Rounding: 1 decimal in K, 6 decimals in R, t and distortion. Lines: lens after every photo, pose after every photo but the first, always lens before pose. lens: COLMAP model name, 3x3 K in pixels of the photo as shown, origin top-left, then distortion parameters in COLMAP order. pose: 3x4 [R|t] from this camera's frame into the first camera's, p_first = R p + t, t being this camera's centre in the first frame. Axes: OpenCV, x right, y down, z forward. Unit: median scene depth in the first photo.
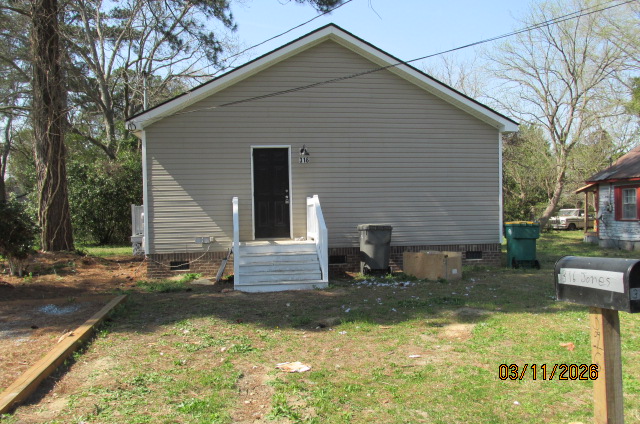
lens RADIAL K [[527.4, 0, 320.0], [0, 527.4, 212.0], [0, 0, 1]] dist [0.000384, 0.002716]
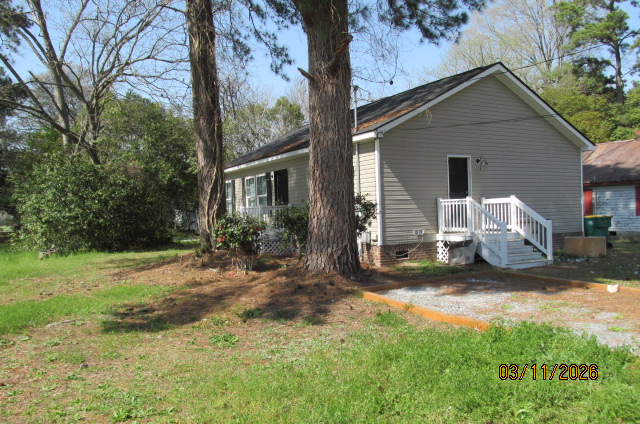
lens RADIAL K [[527.4, 0, 320.0], [0, 527.4, 212.0], [0, 0, 1]] dist [0.000384, 0.002716]
pose [[0.927694, -0.005341, 0.373304, -0.862525], [0.010723, 0.999866, -0.012342, 0.018648], [-0.373189, 0.015452, 0.927627, -0.025515]]
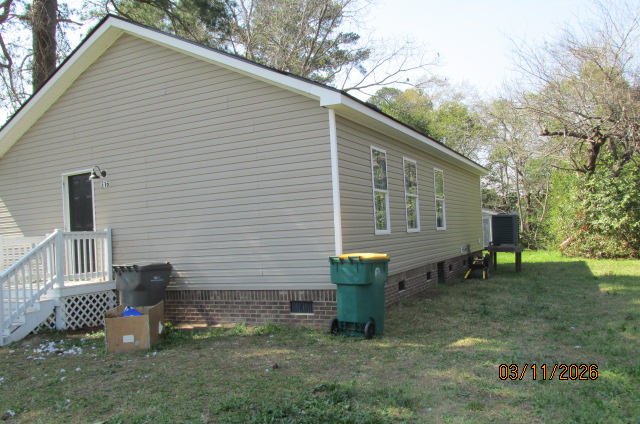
lens RADIAL K [[527.4, 0, 320.0], [0, 527.4, 212.0], [0, 0, 1]] dist [0.000384, 0.002716]
pose [[0.799797, -0.052030, -0.598012, 0.744733], [0.047469, 0.998599, -0.023397, -0.018437], [0.598391, -0.009674, 0.801146, 0.535058]]
